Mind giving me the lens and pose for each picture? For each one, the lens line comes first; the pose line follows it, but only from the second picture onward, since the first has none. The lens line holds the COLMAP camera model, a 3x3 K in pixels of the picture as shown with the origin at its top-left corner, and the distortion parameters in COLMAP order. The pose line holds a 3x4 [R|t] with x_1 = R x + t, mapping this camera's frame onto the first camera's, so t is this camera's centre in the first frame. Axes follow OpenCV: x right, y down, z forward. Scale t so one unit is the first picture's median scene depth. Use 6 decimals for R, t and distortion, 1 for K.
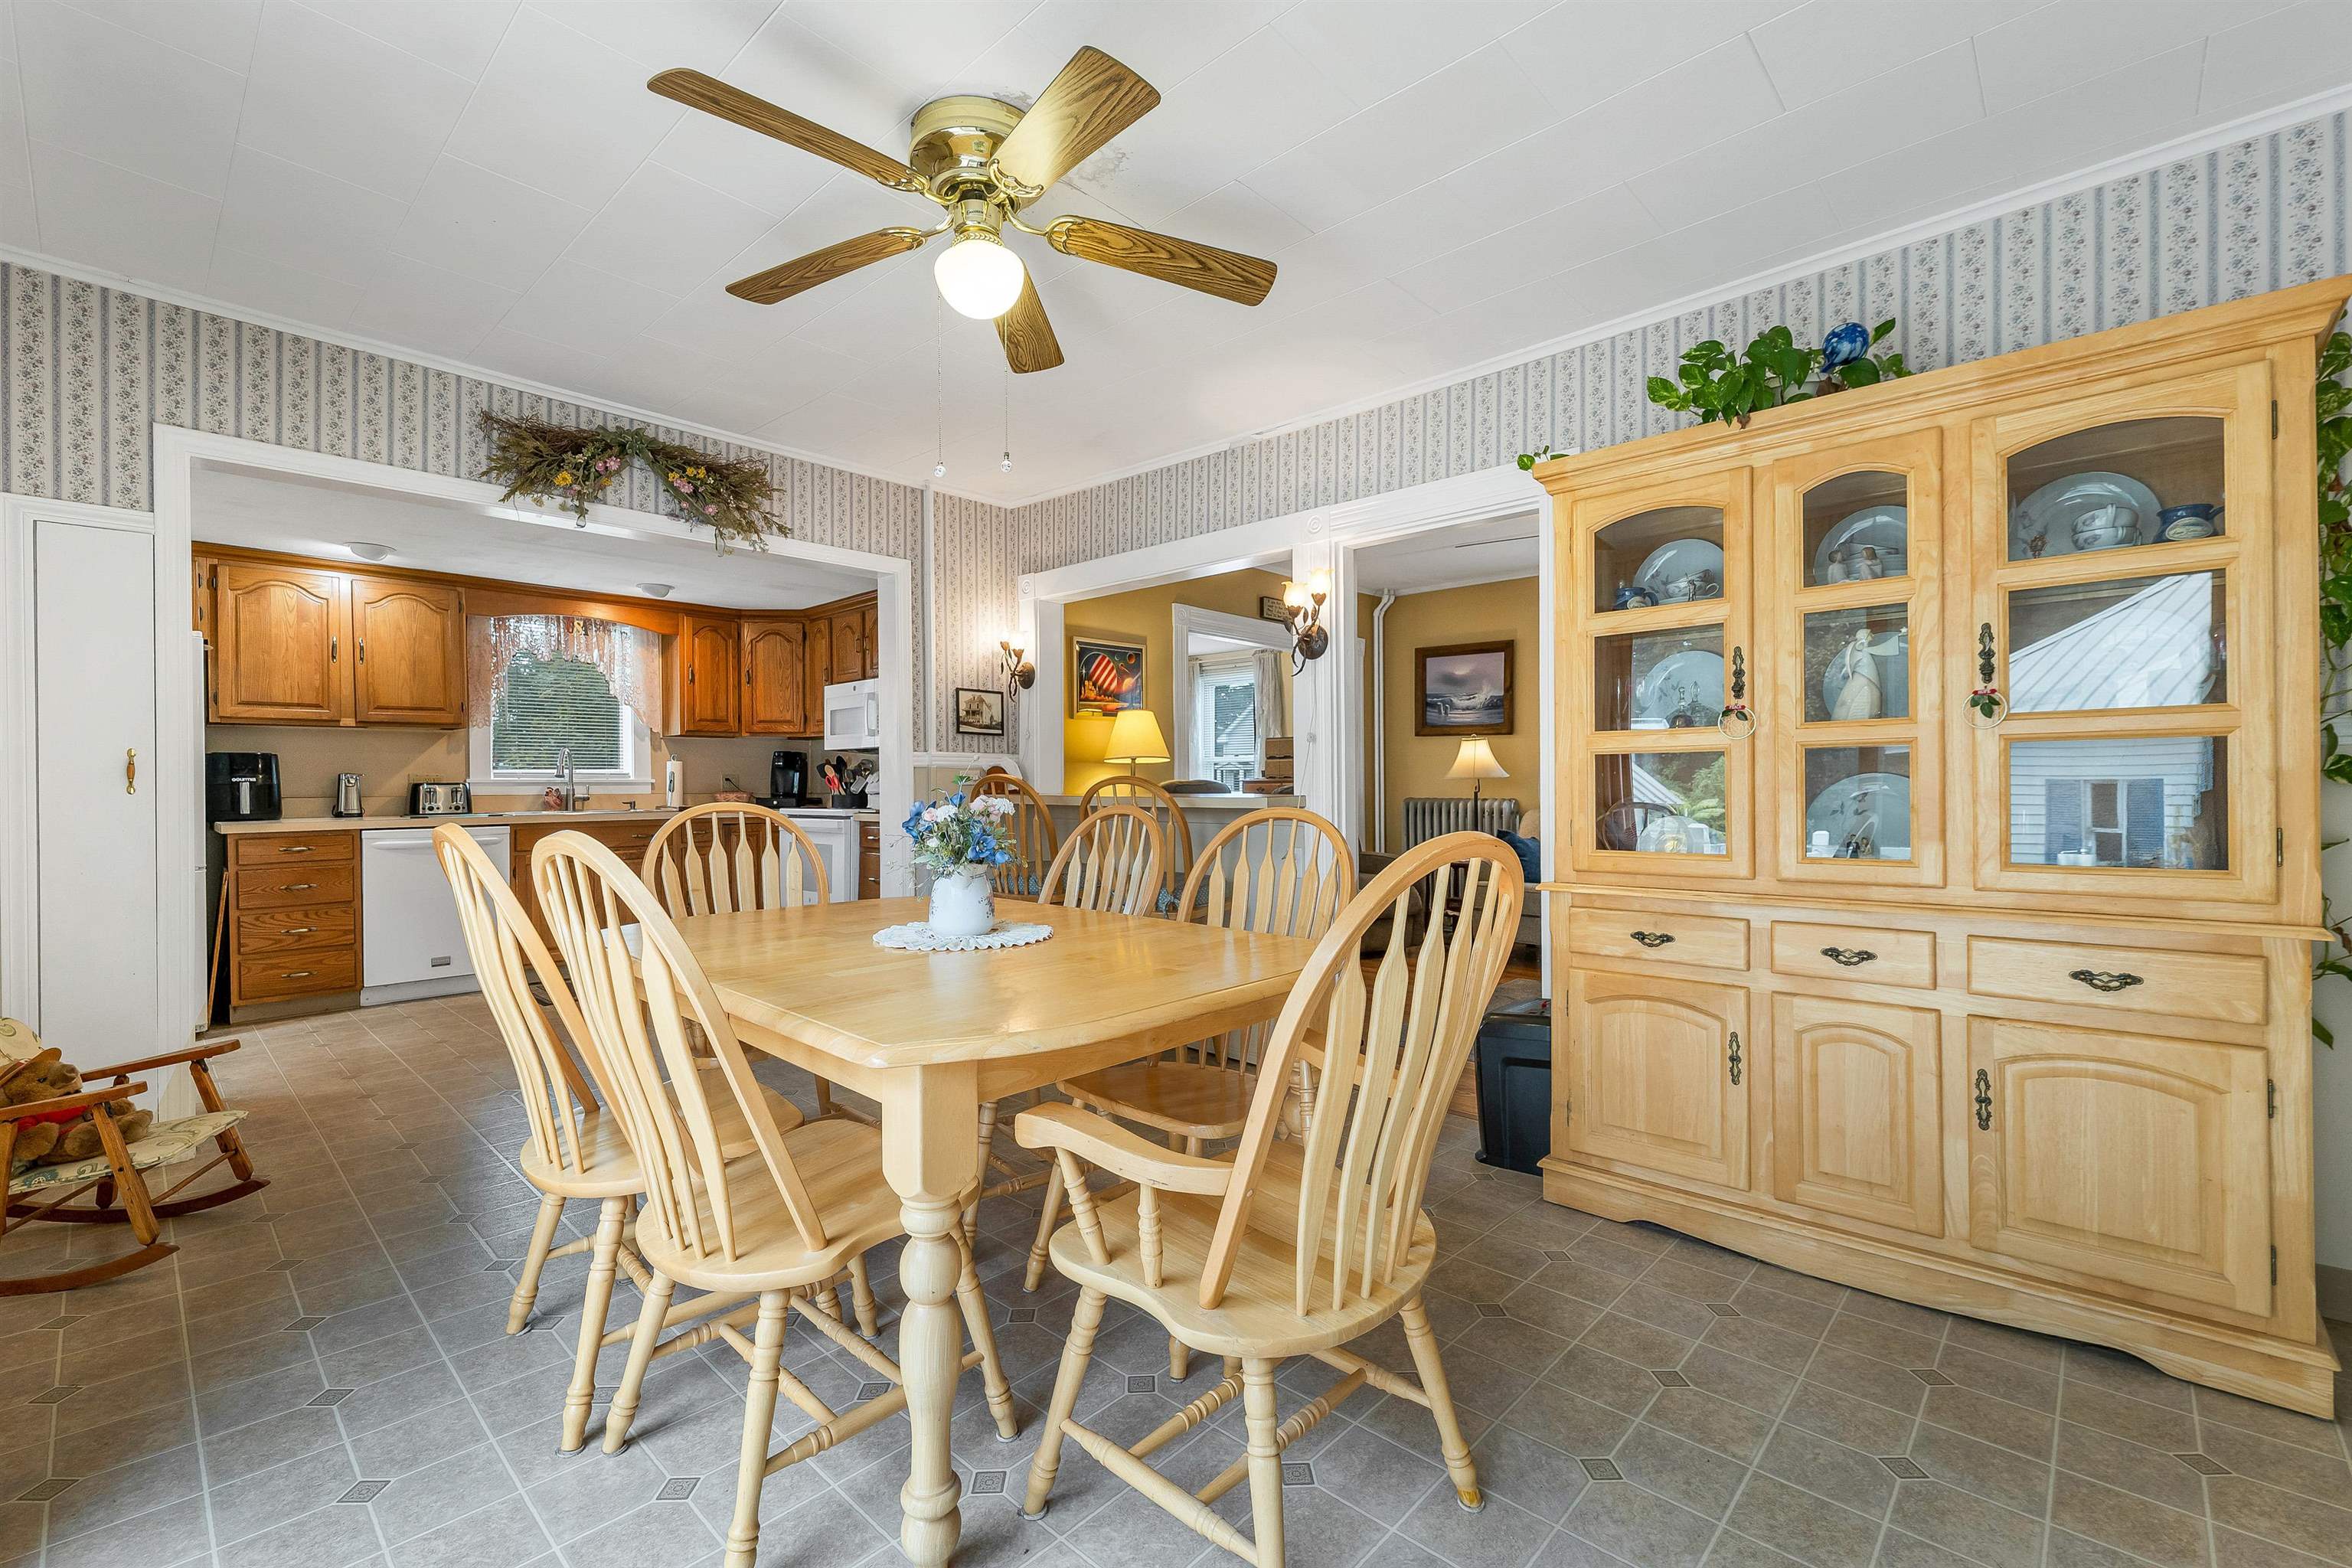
lens RADIAL K [[1001.2, 0, 1173.4], [0, 1001.2, 787.8], [0, 0, 1]] dist [0.003048, 0.000292]
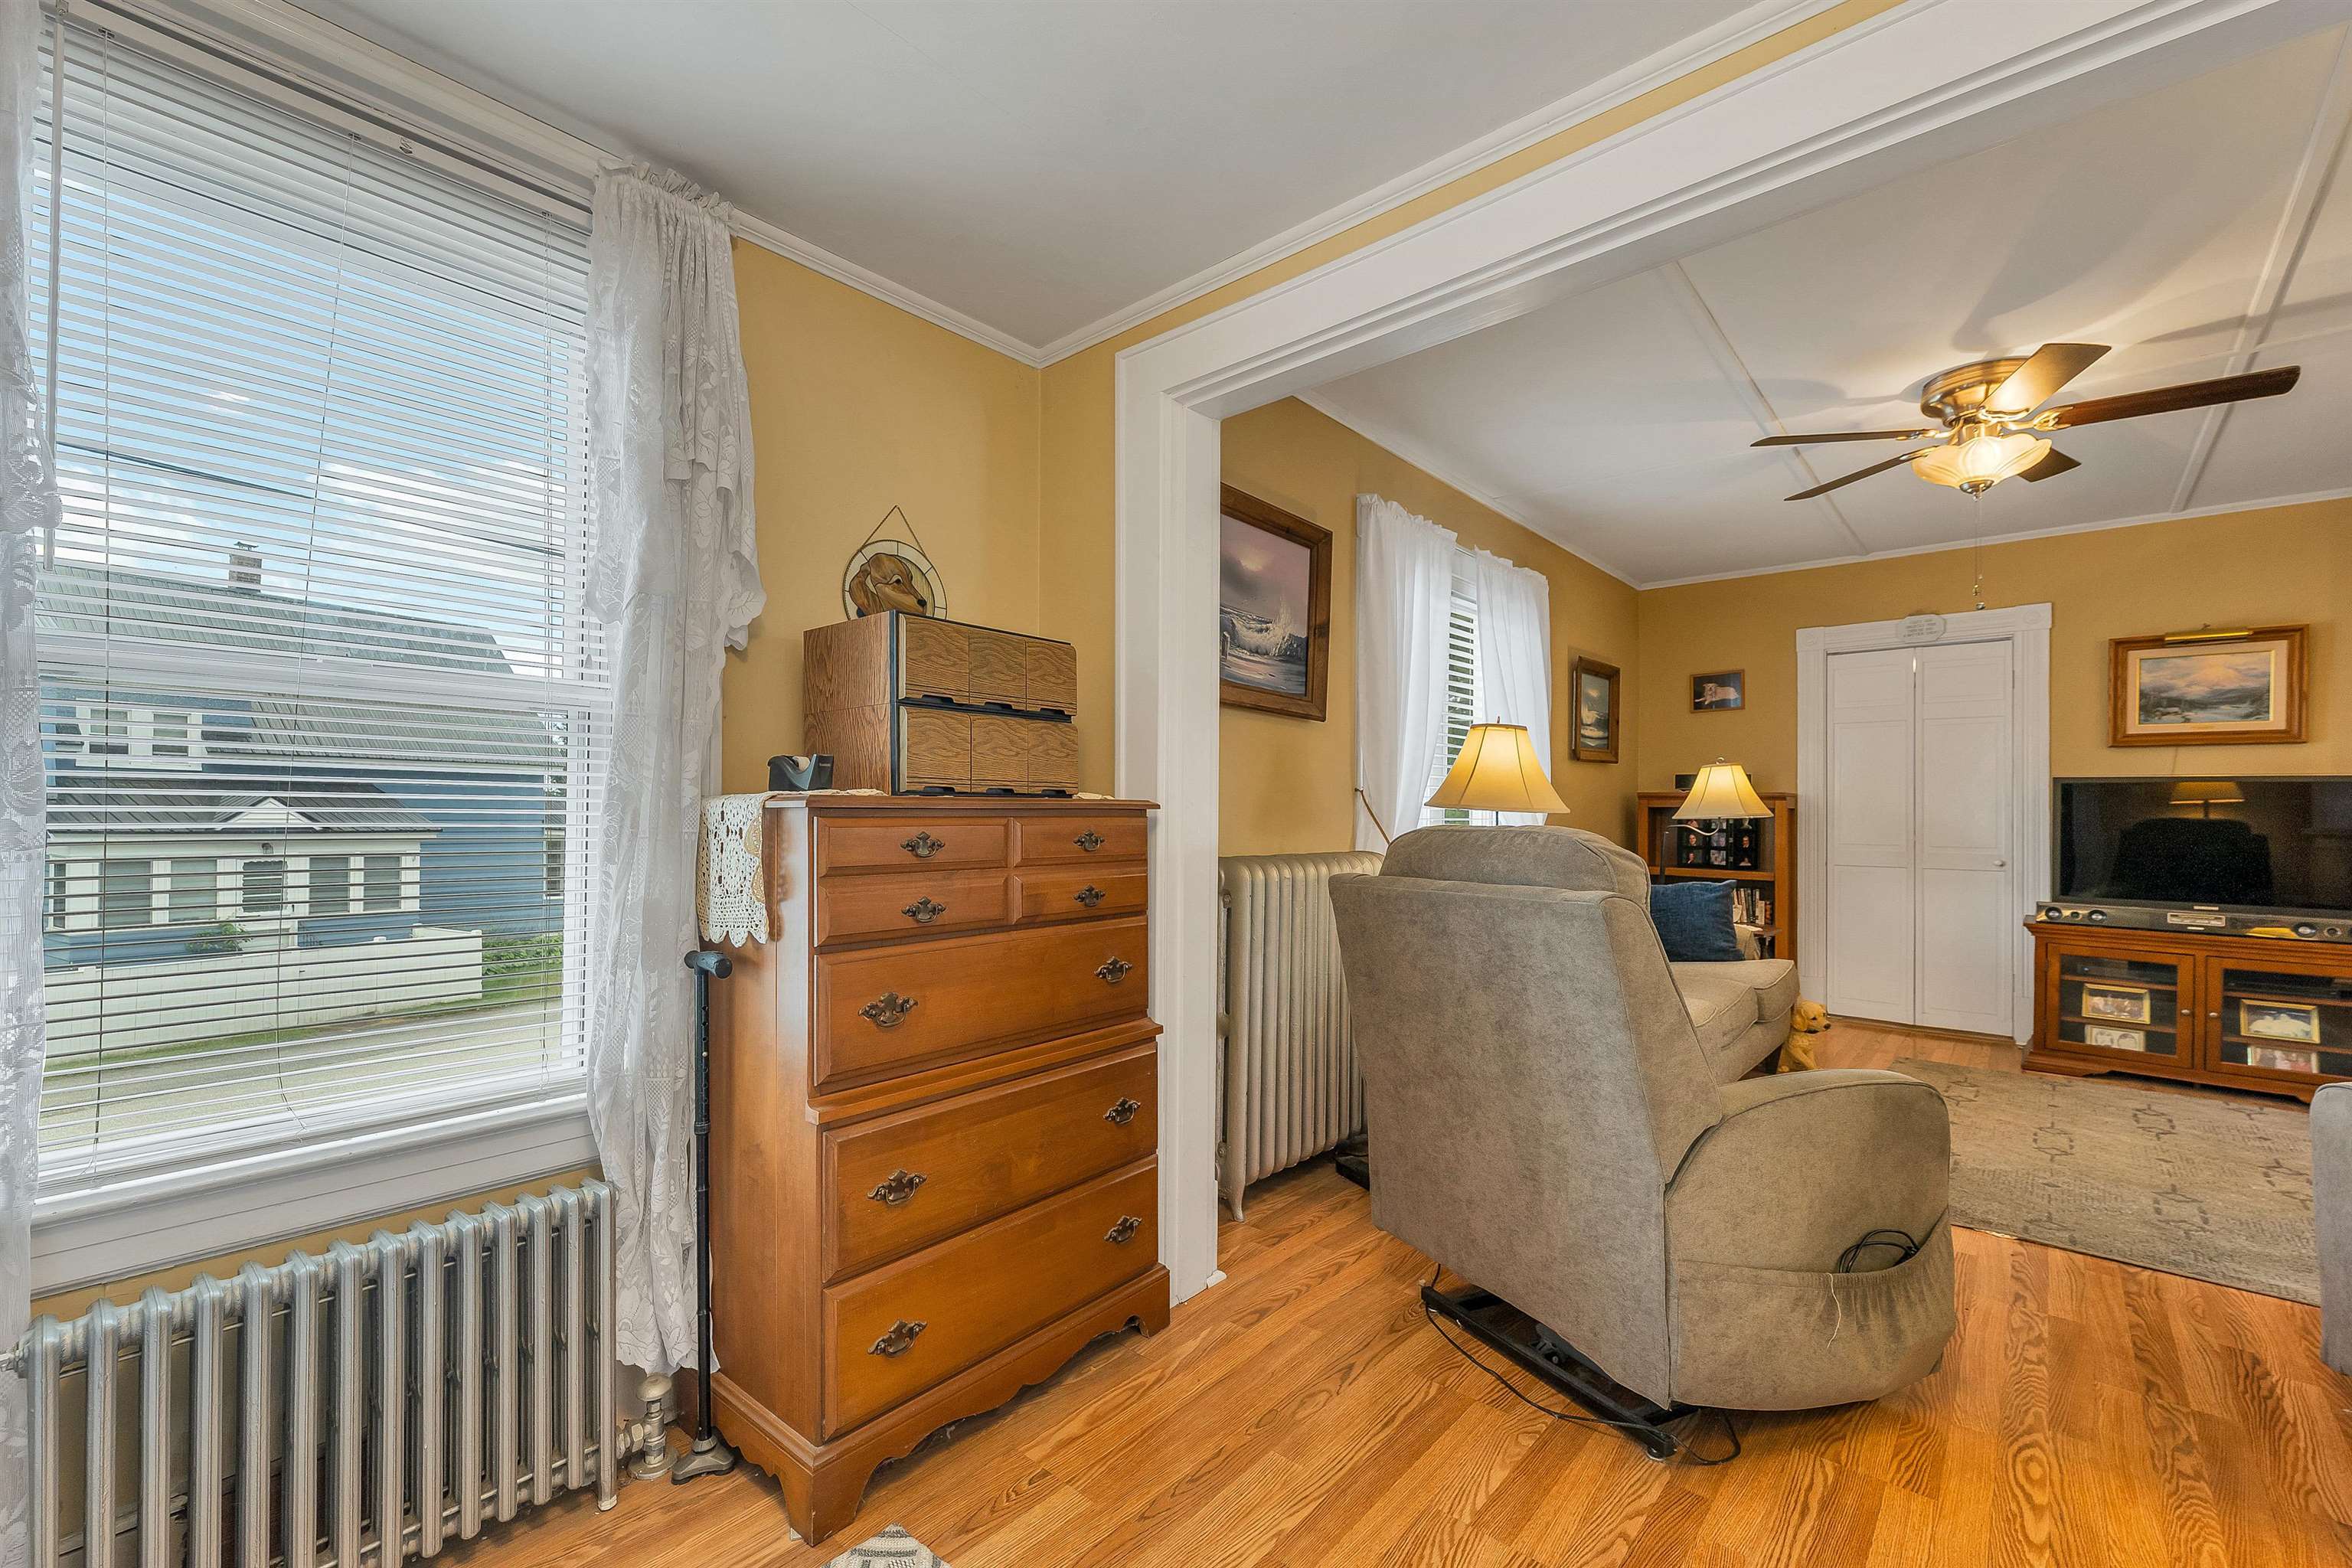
lens RADIAL K [[972.4, 0, 1165.8], [0, 972.4, 806.1], [0, 0, 1]] dist [0.004739, -0.000355]
pose [[-0.014445, 0.015881, 0.999770, -0.184267], [-0.002058, 0.999871, -0.015912, -0.005254], [-0.999894, -0.002288, -0.014411, 1.440186]]
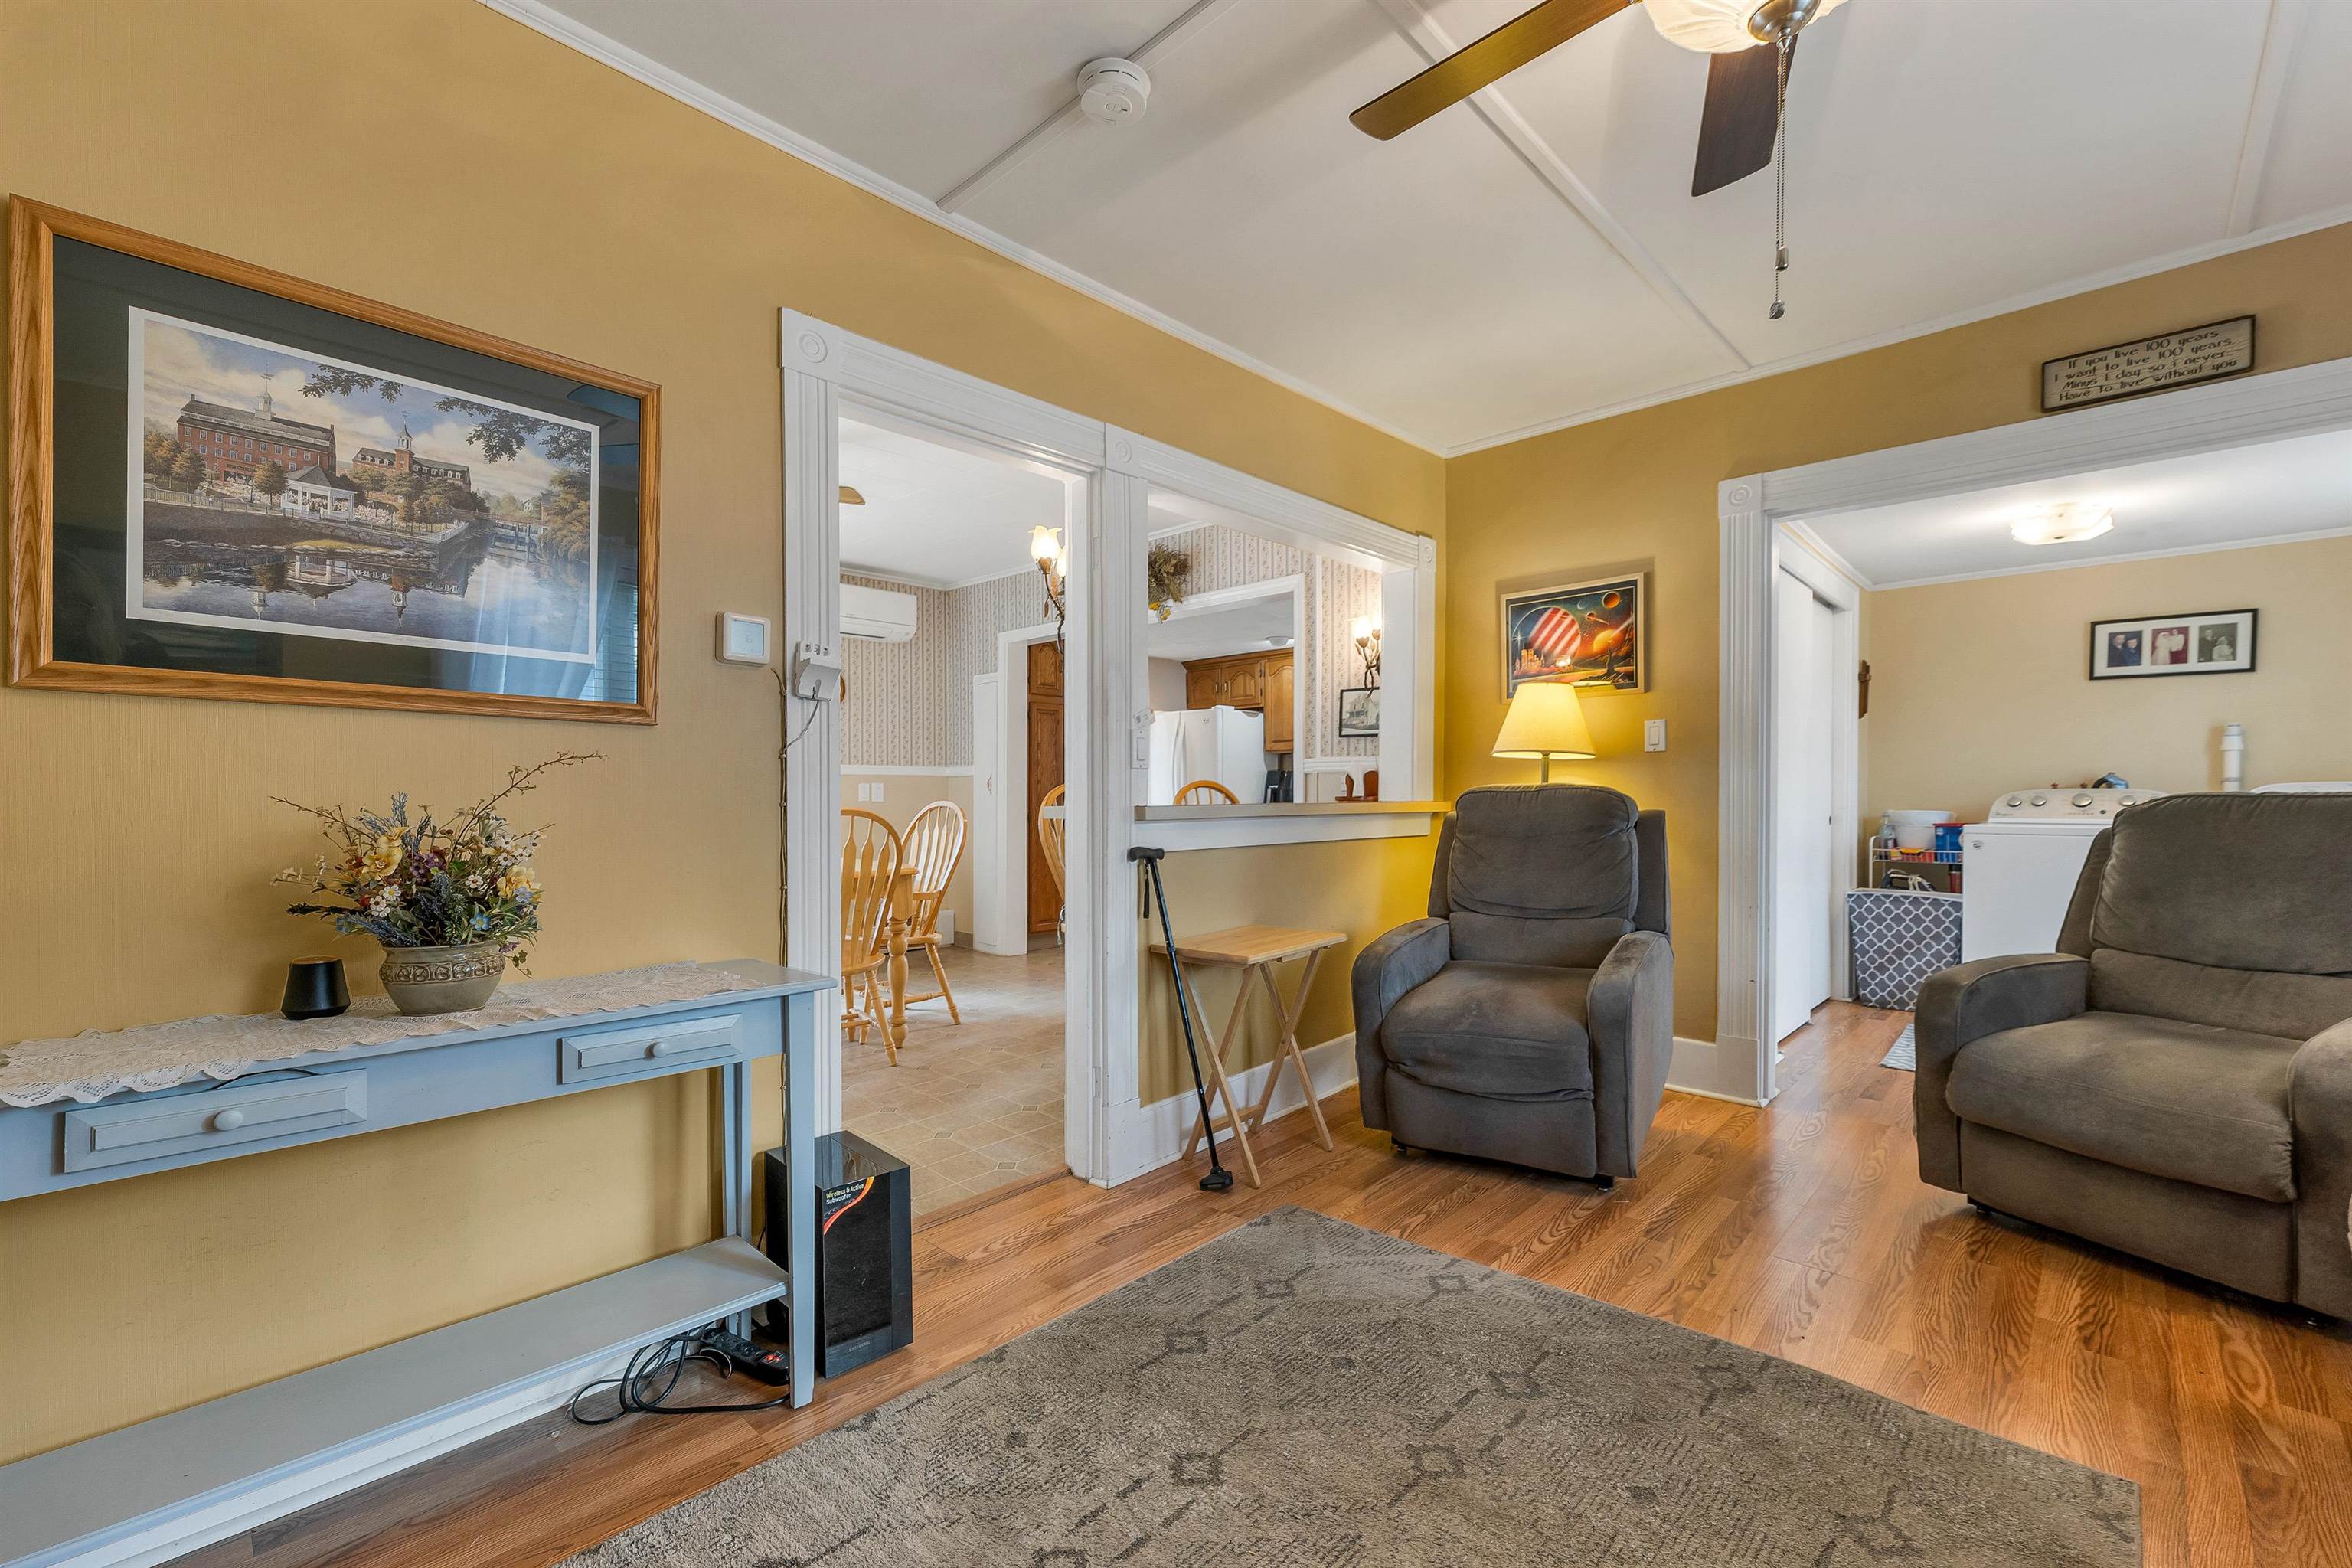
lens RADIAL K [[972.4, 0, 1165.8], [0, 972.4, 806.1], [0, 0, 1]] dist [0.004739, -0.000355]
pose [[-0.019929, 0.018096, -0.999638, 0.665498], [-0.002607, 0.999832, 0.018152, -0.004306], [0.999798, 0.002968, -0.019878, 0.781552]]
